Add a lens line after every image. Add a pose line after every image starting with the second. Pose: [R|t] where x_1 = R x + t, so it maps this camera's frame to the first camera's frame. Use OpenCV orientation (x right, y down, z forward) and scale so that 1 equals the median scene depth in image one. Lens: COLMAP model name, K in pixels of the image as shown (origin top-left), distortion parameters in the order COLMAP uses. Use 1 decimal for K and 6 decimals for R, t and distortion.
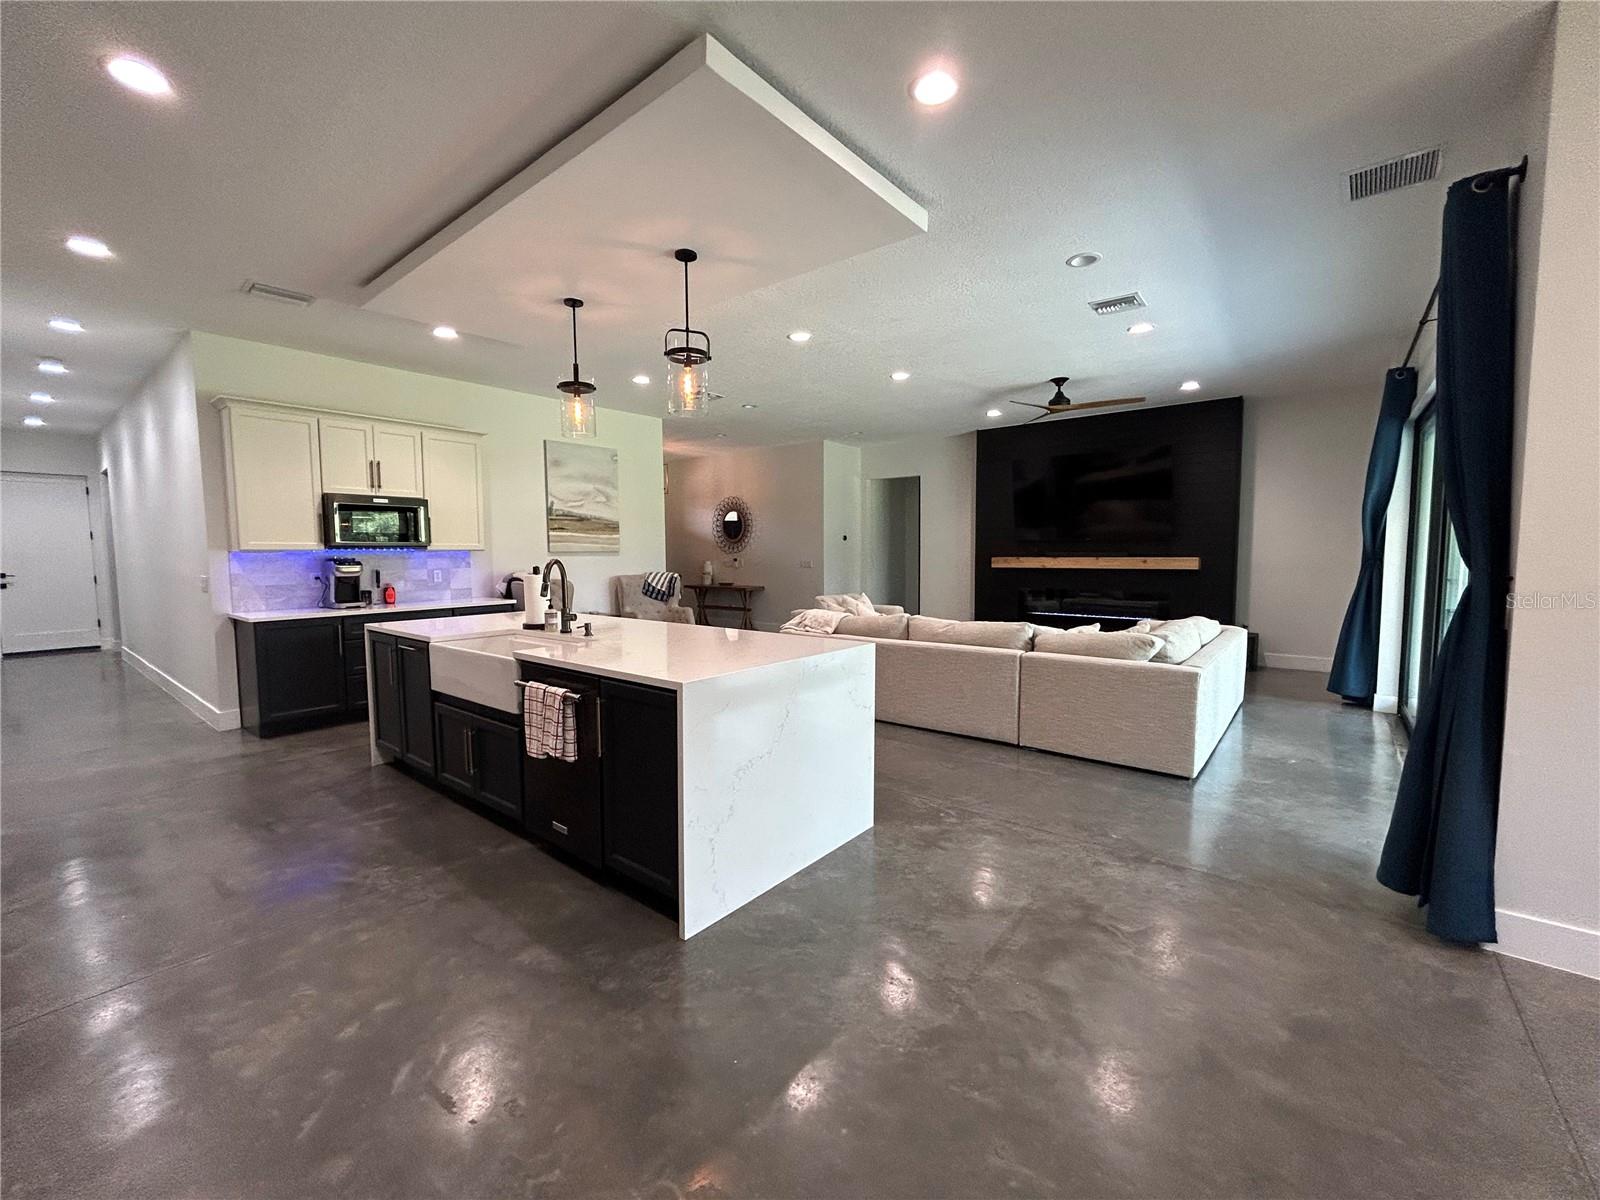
lens RADIAL K [[652.4, 0, 801.4], [0, 652.4, 596.2], [0, 0, 1]] dist [0.000057, 0.000818]
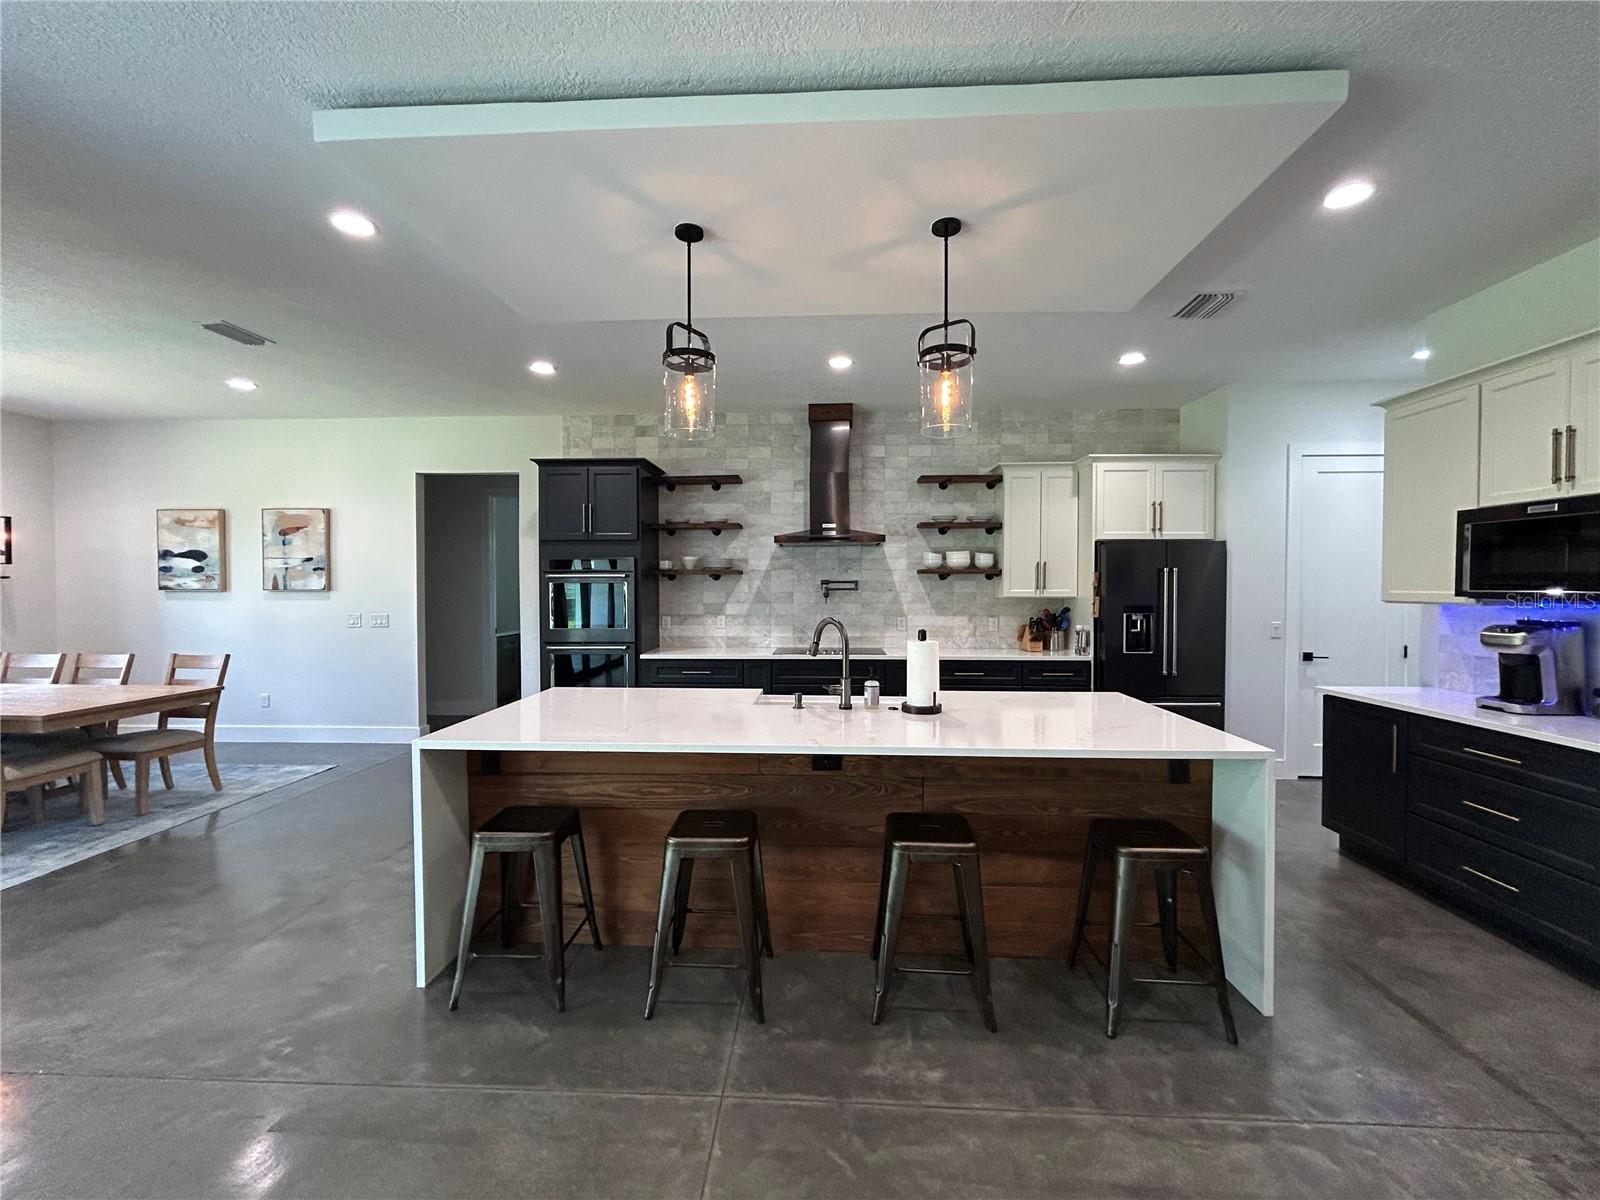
lens RADIAL K [[652.4, 0, 801.2], [0, 652.4, 598.2], [0, 0, 1]] dist [0.000057, 0.000818]
pose [[-0.809794, 0.018364, -0.586427, 0.115177], [-0.036087, 0.996059, 0.081023, -0.103171], [0.585604, 0.086775, -0.805939, 1.133328]]
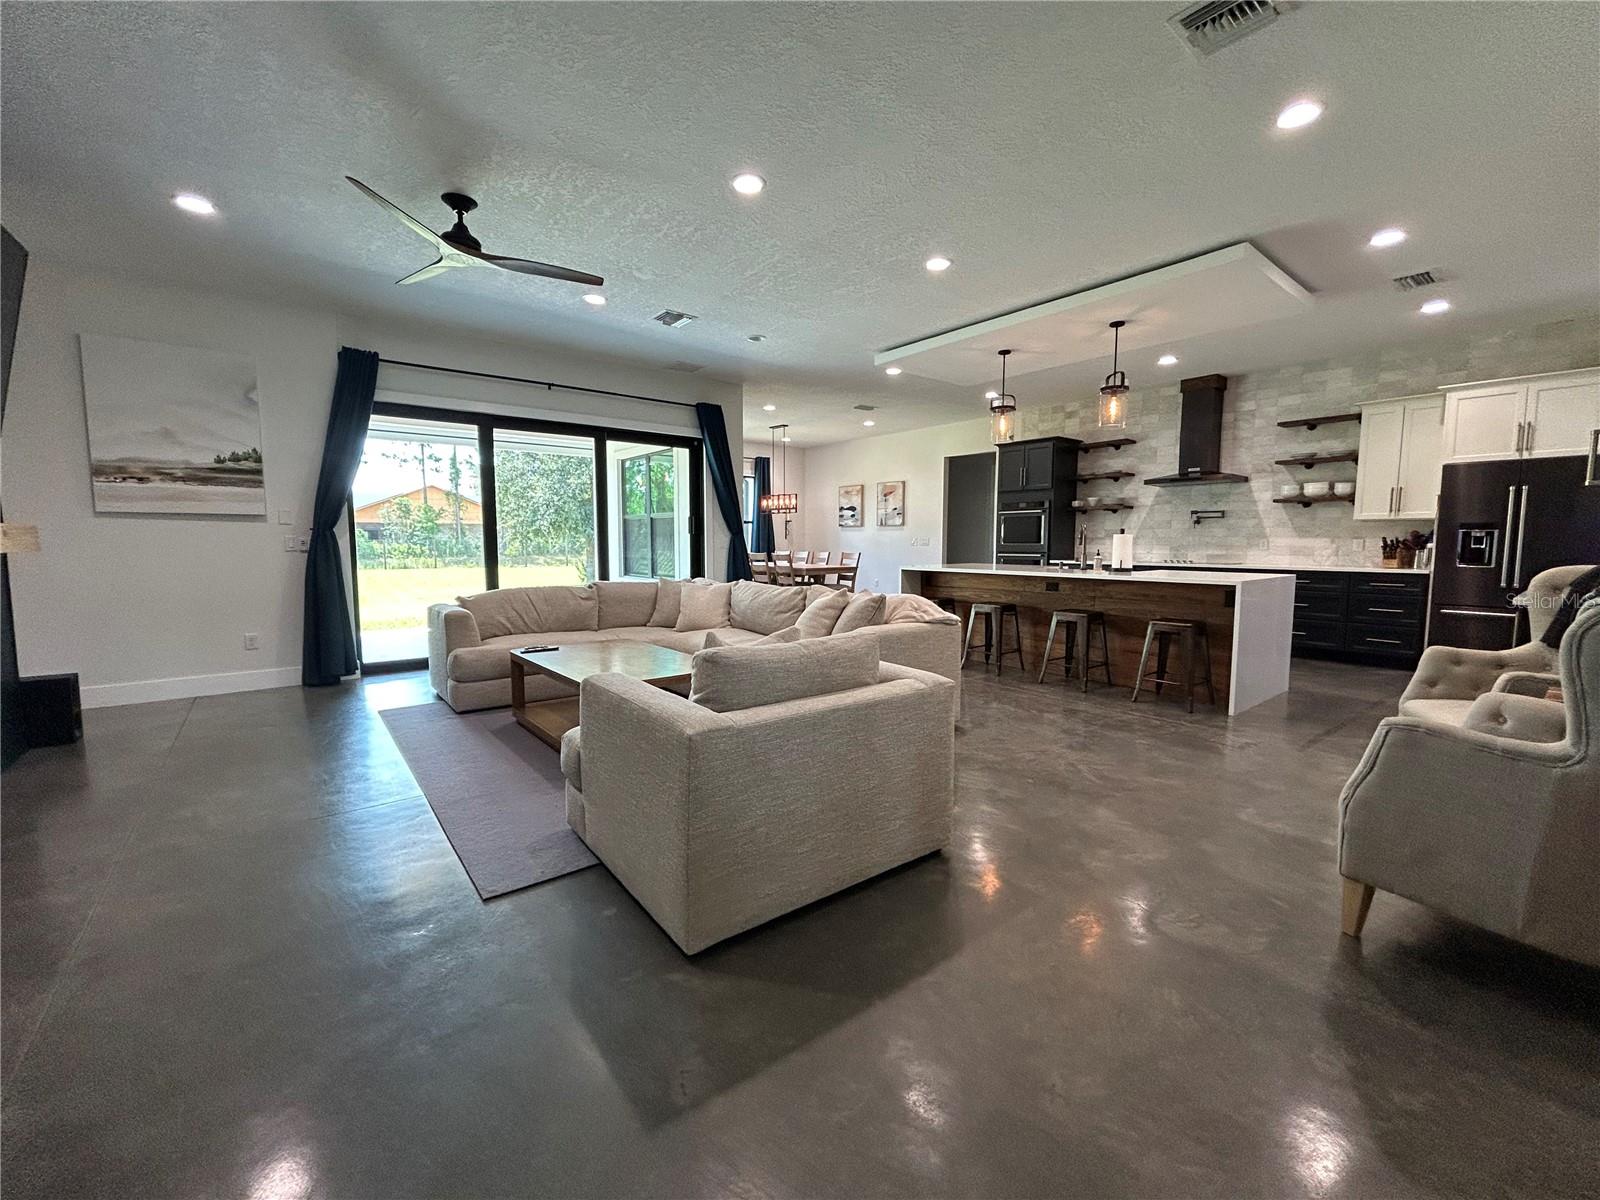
lens RADIAL K [[652.4, 0, 798.9], [0, 652.4, 599.6], [0, 0, 1]] dist [0.000057, 0.000818]
pose [[-0.977021, -0.014097, 0.212677, -0.009972], [0.020211, 0.987187, 0.158283, -0.098437], [-0.212184, 0.158944, -0.964217, 1.902639]]
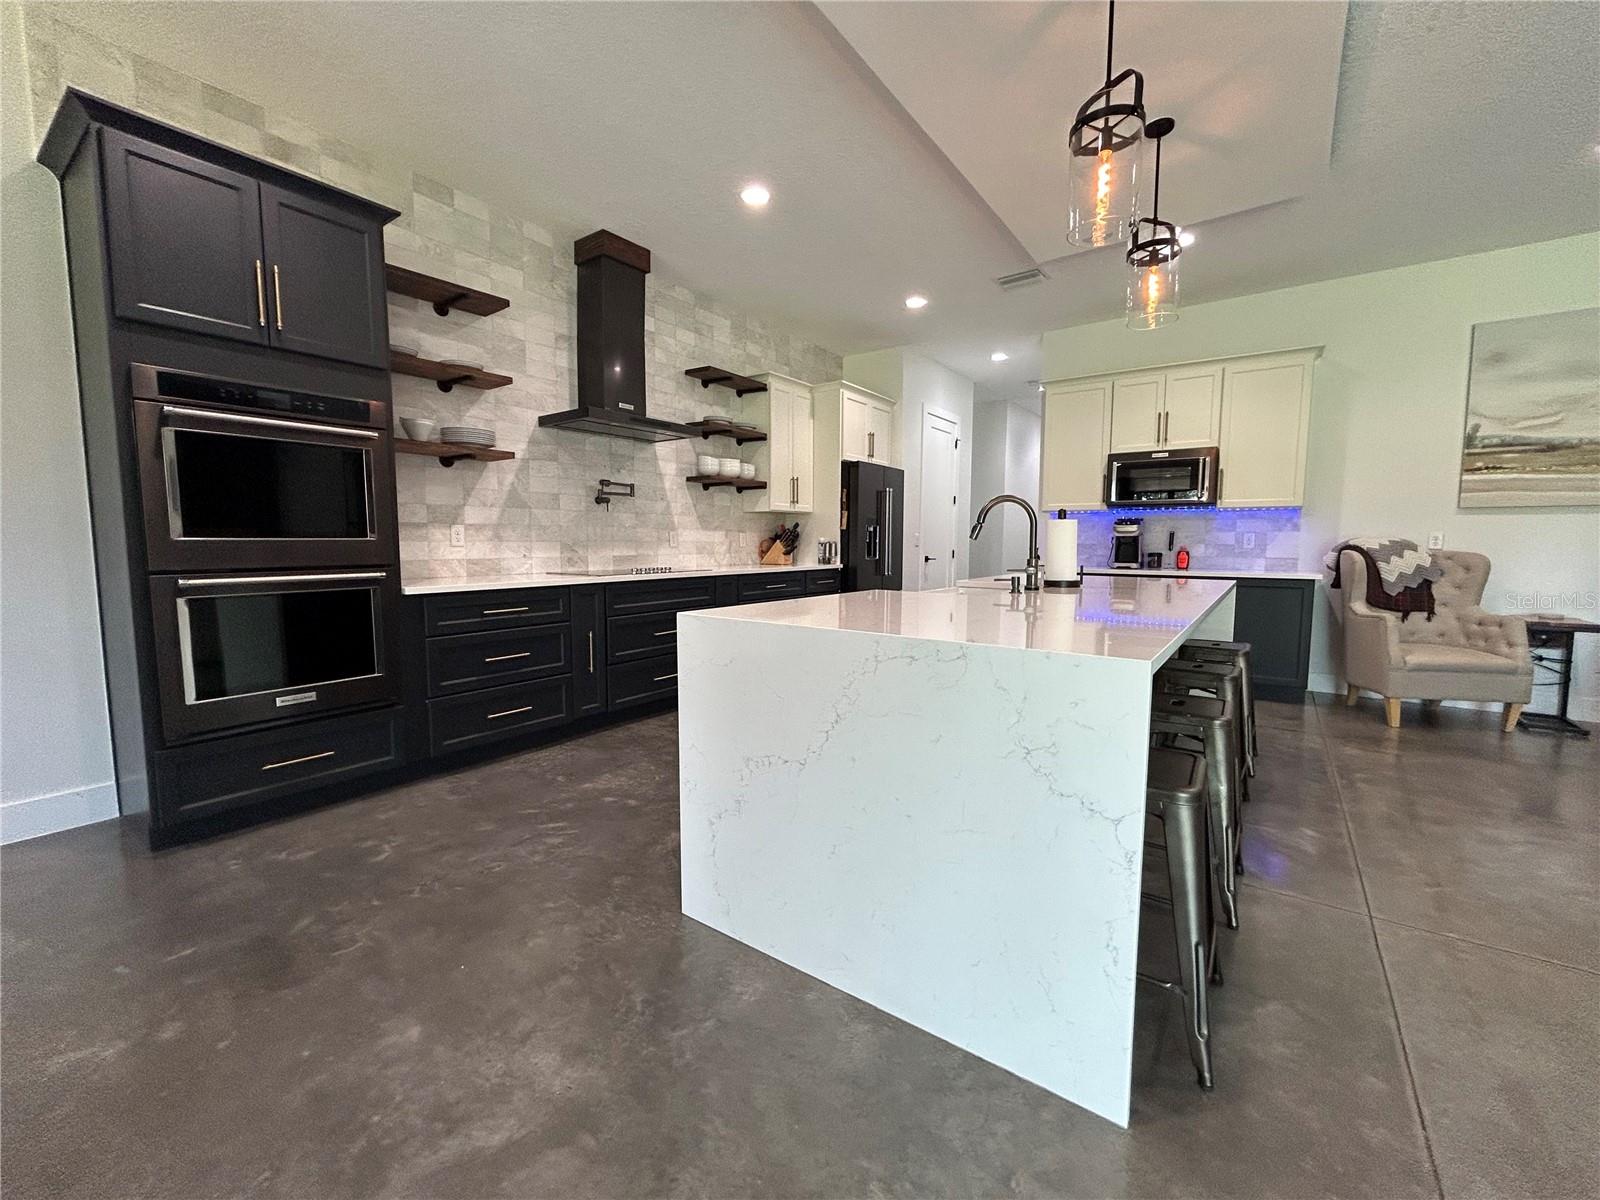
lens RADIAL K [[652.4, 0, 798.6], [0, 652.4, 597.3], [0, 0, 1]] dist [0.000057, 0.000818]
pose [[0.046519, 0.093030, -0.994576, 0.287345], [-0.074392, 0.993212, 0.089423, 0.010397], [0.996143, 0.069829, 0.053124, 0.476553]]
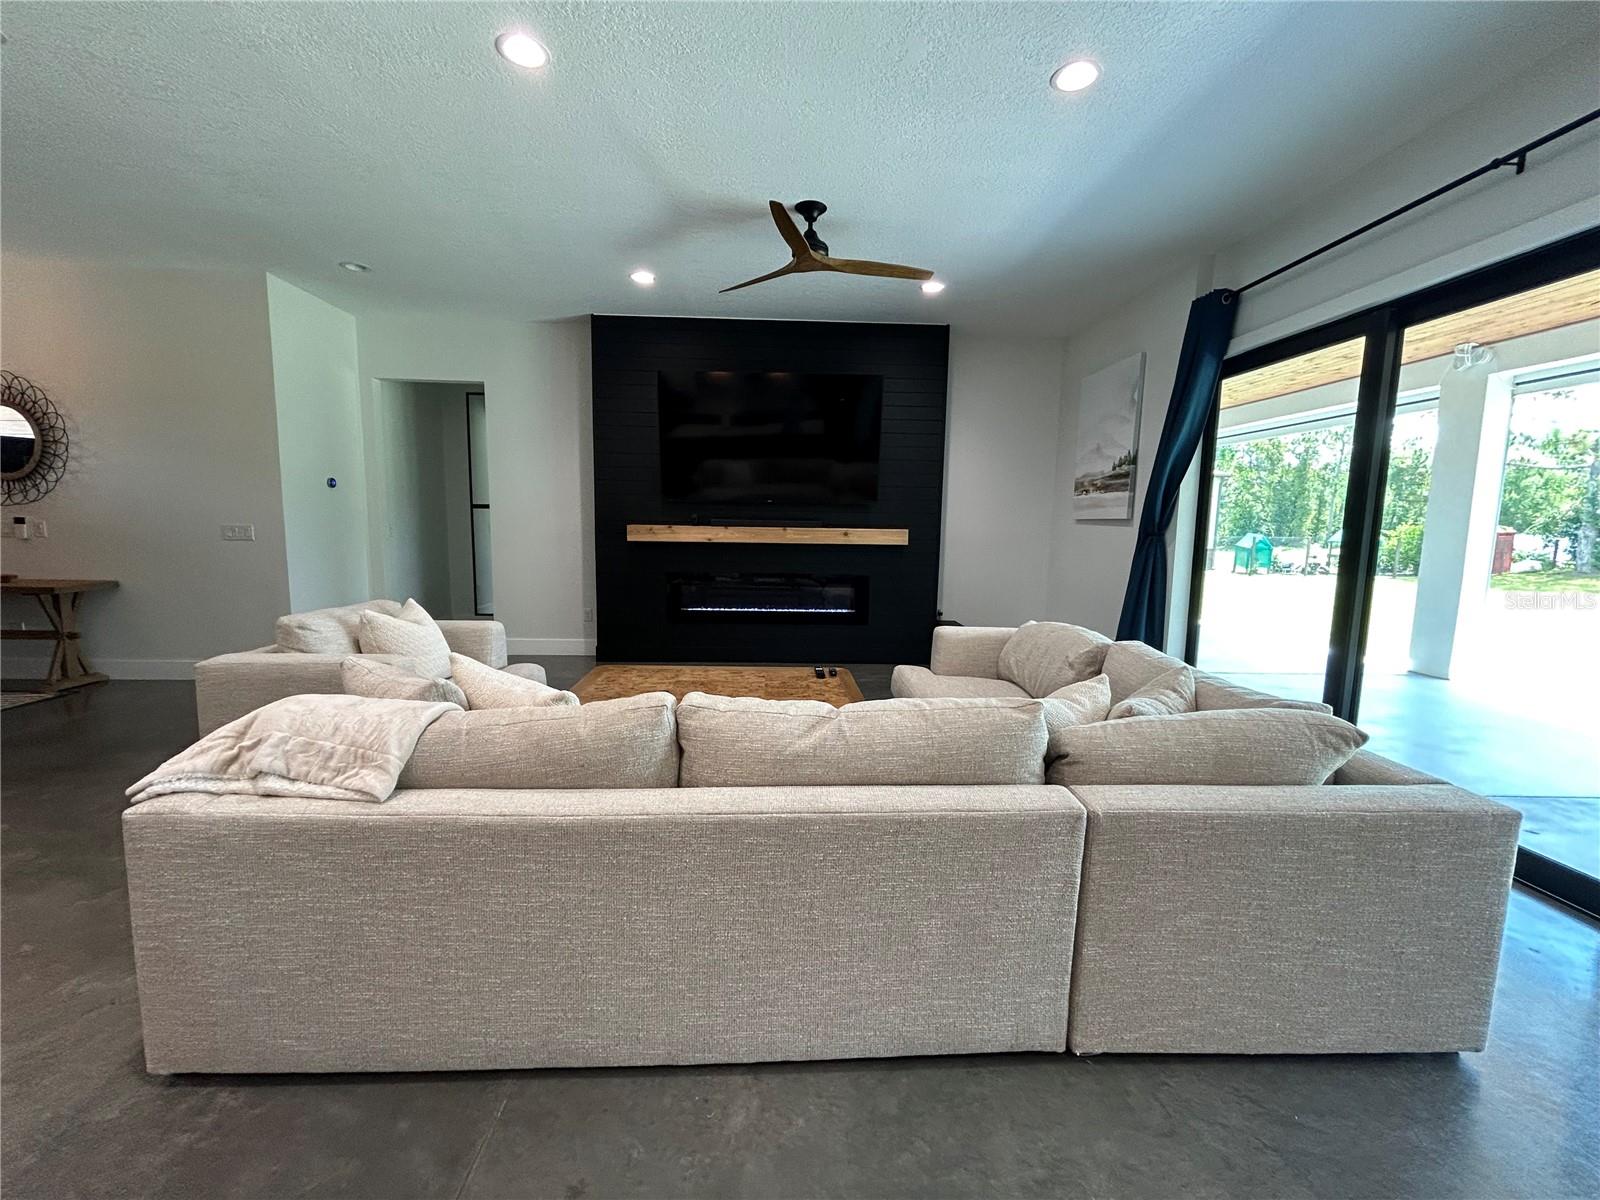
lens RADIAL K [[652.4, 0, 797.3], [0, 652.4, 601.3], [0, 0, 1]] dist [0.000057, 0.000818]
pose [[0.754303, -0.058607, 0.653905, 0.002145], [0.023539, 0.997781, 0.062274, -0.036921], [-0.656104, -0.031581, 0.754009, 0.715565]]
